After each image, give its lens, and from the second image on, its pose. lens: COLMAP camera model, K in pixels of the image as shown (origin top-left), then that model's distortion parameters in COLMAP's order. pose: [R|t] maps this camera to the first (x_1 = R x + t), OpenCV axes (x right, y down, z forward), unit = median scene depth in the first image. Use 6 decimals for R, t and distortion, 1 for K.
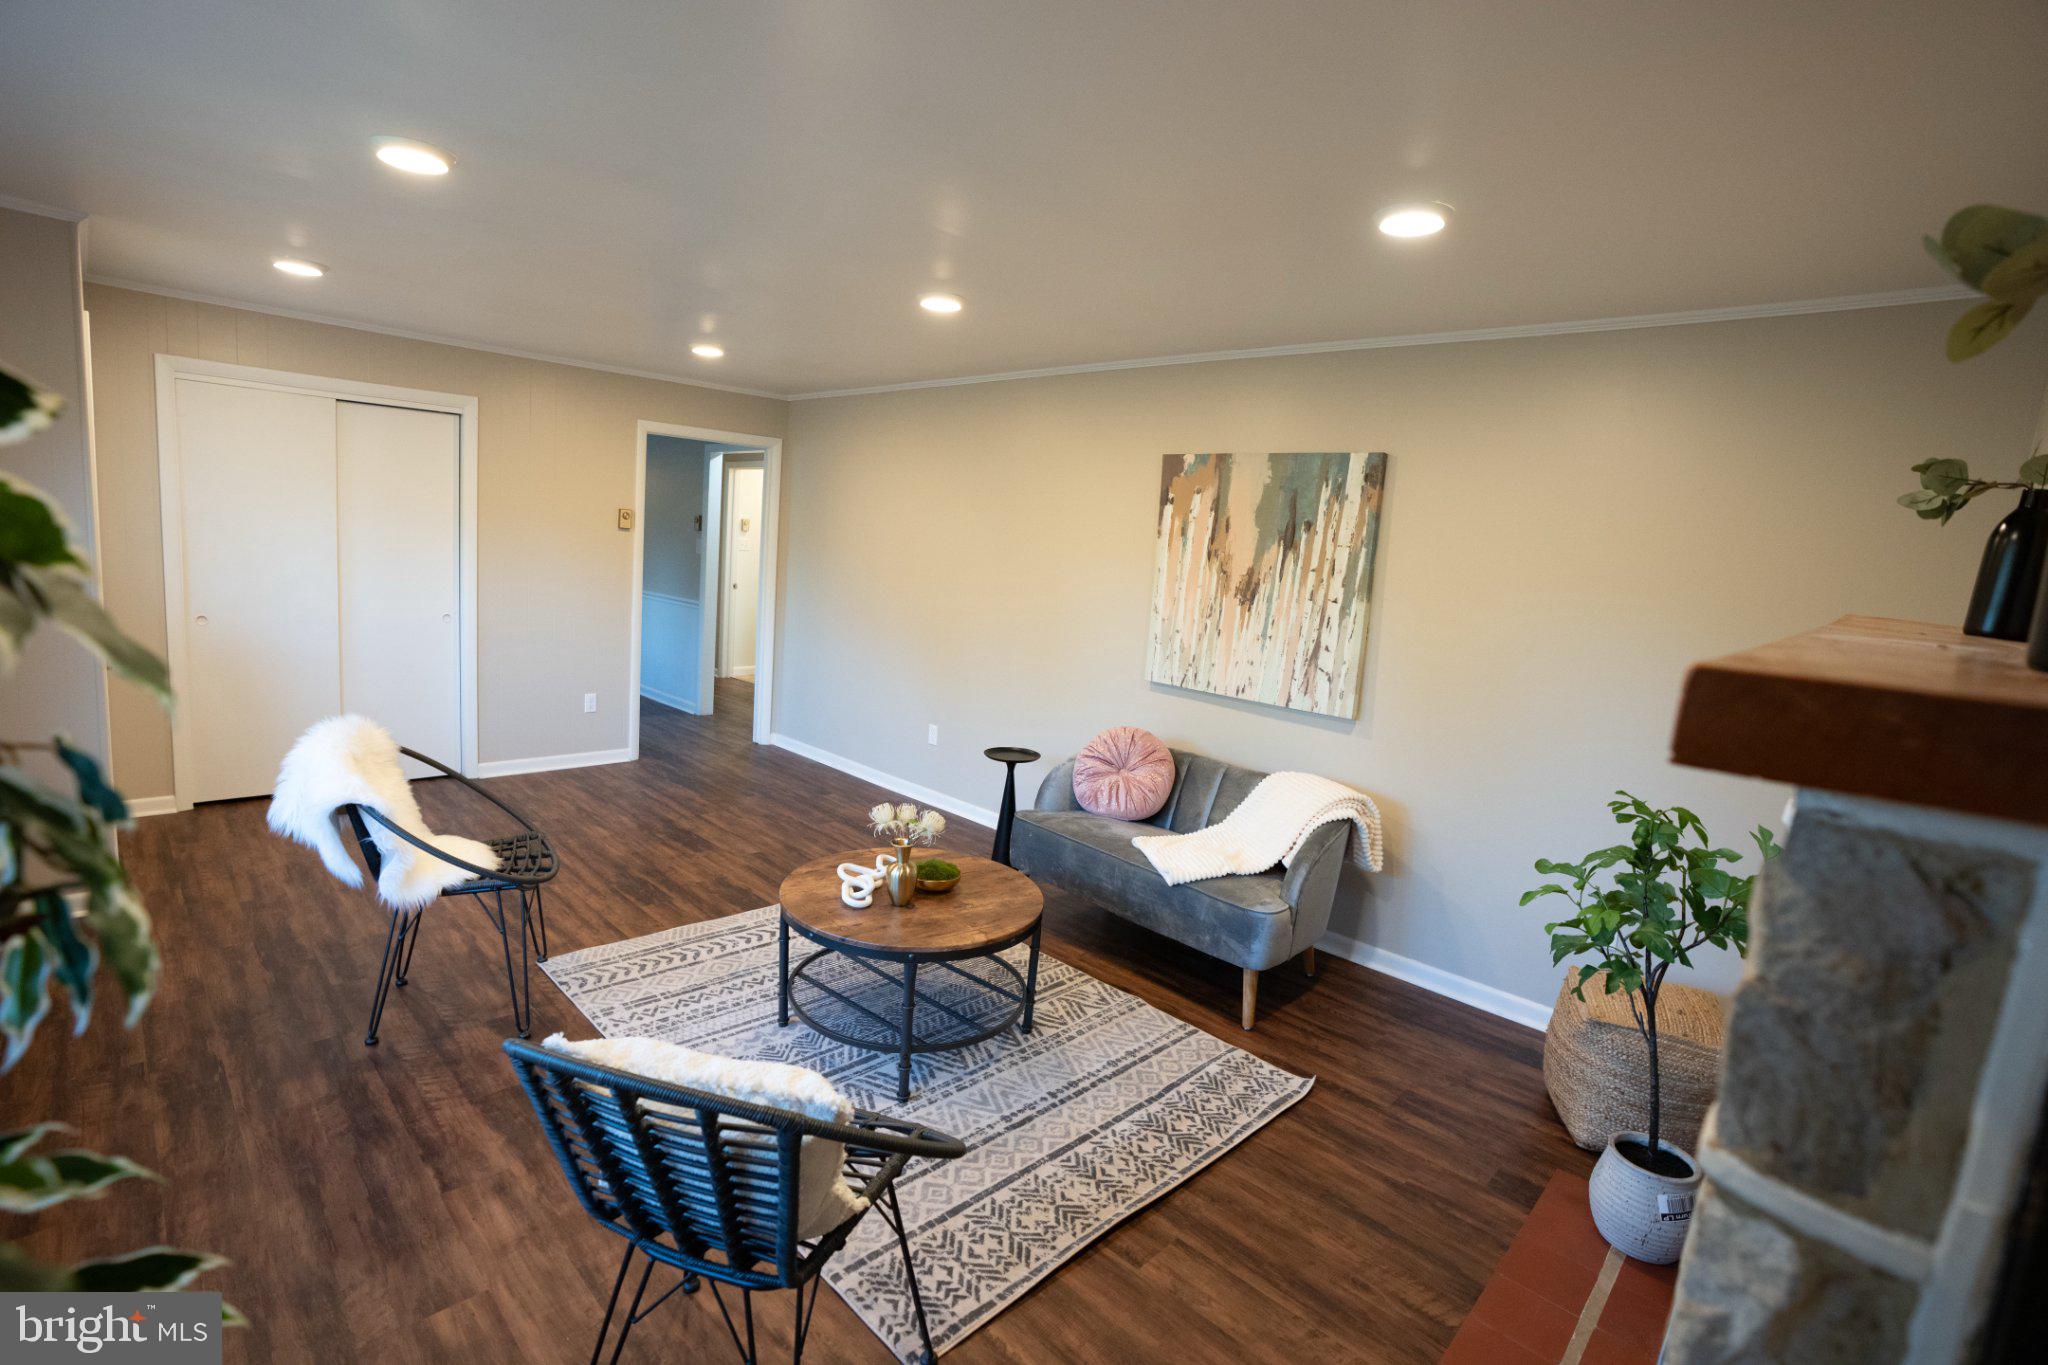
lens RADIAL K [[942.3, 0, 1022.6], [0, 942.3, 675.1], [0, 0, 1]] dist [-0.069969, 0.032689]
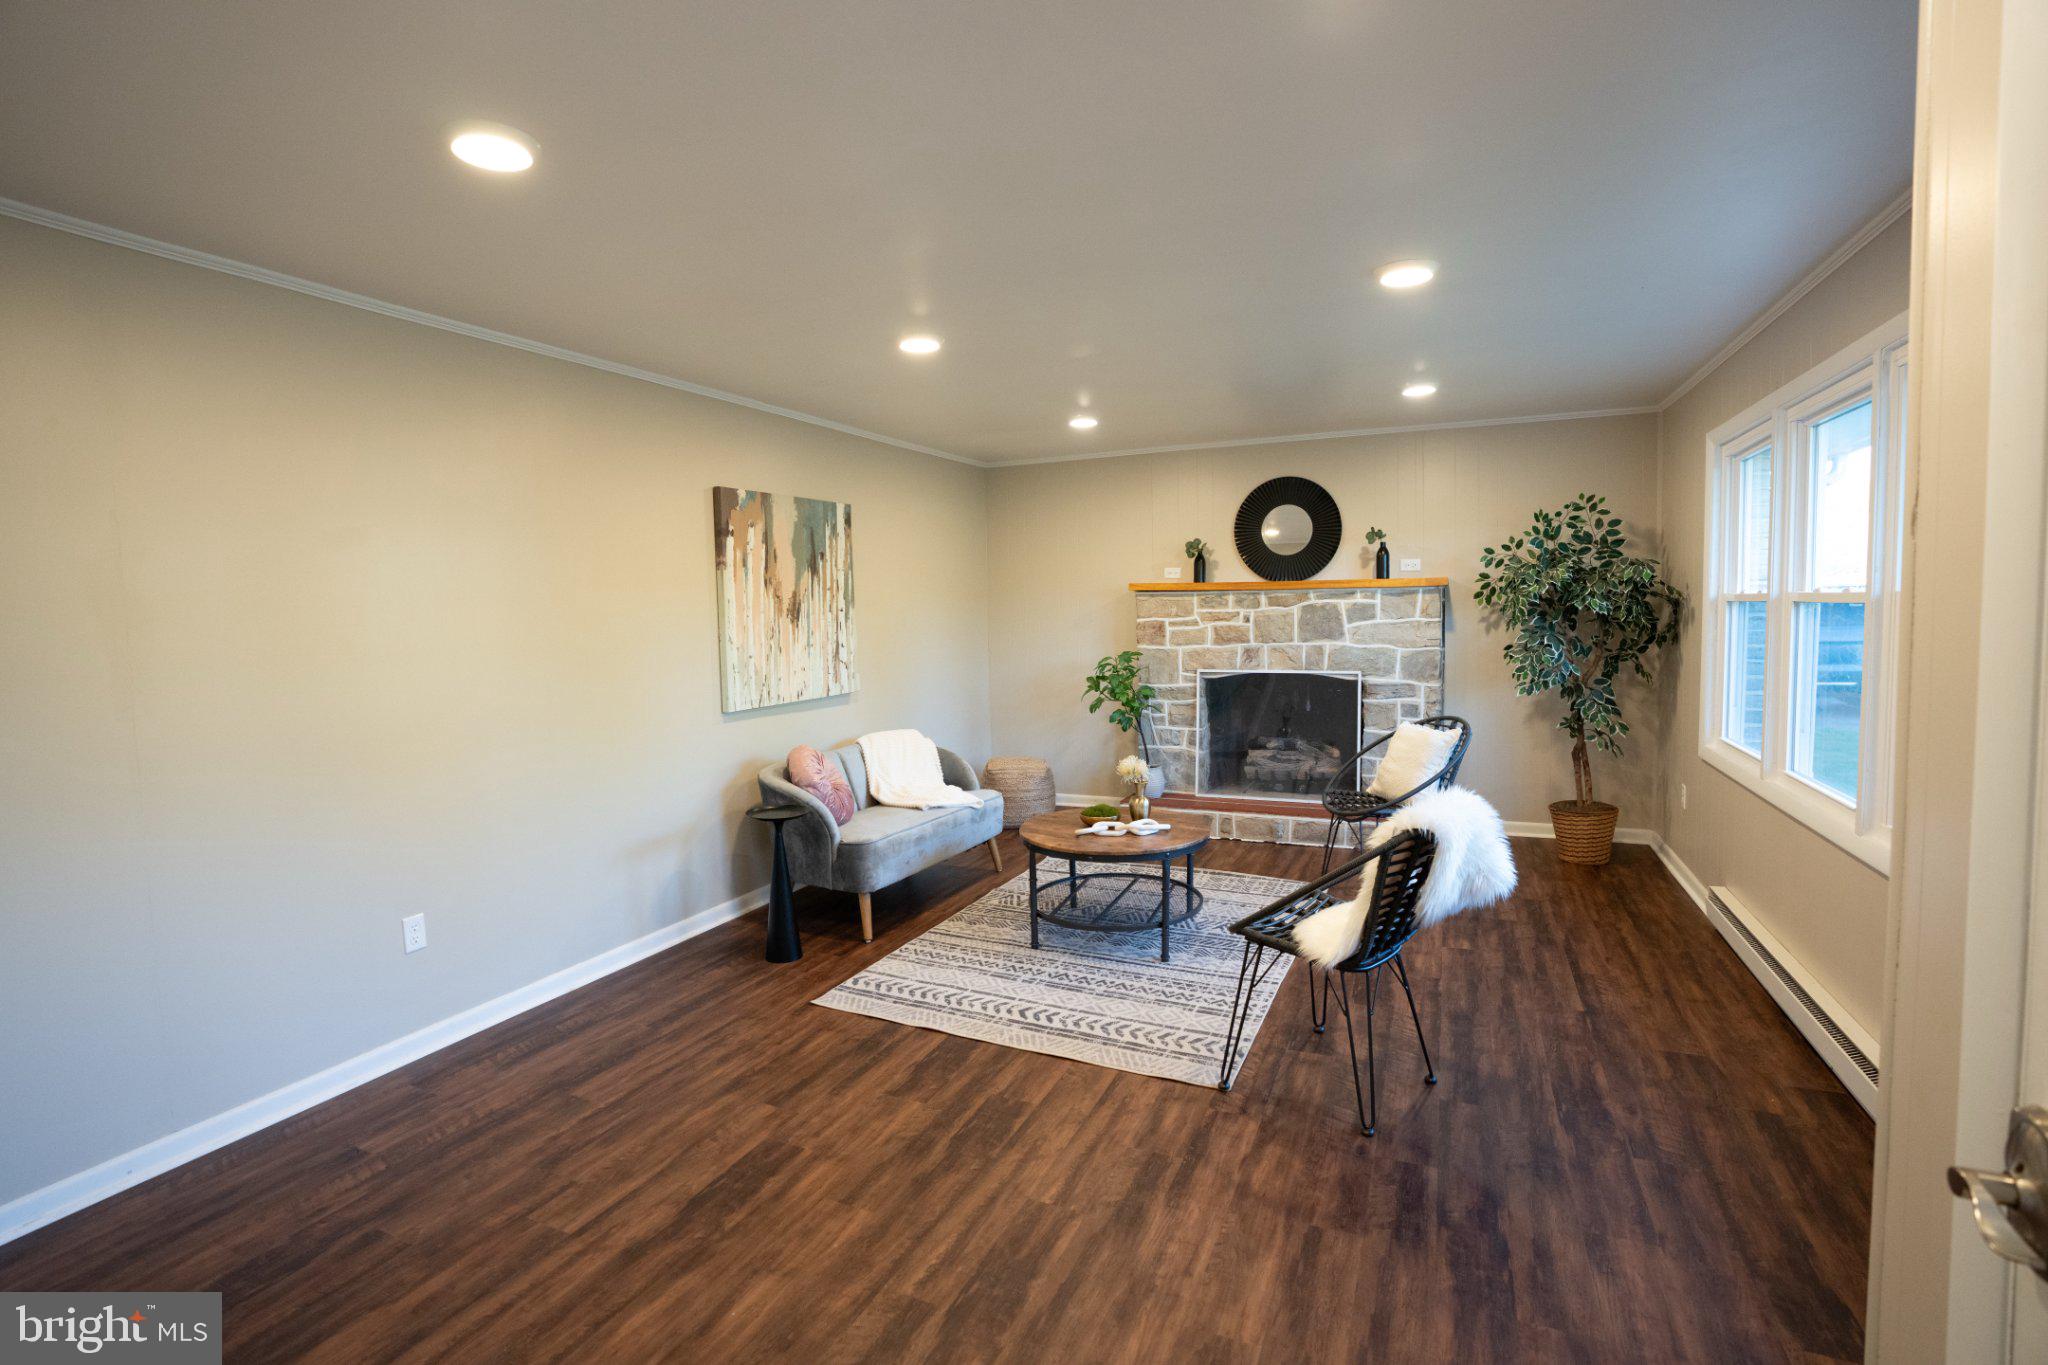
lens RADIAL K [[942.3, 0, 1022.6], [0, 942.3, 675.1], [0, 0, 1]] dist [-0.069969, 0.032689]
pose [[-0.339669, -0.134136, 0.930931, -1.002581], [0.131770, 0.973230, 0.188310, -0.200901], [-0.931269, 0.186631, -0.312901, 1.144207]]
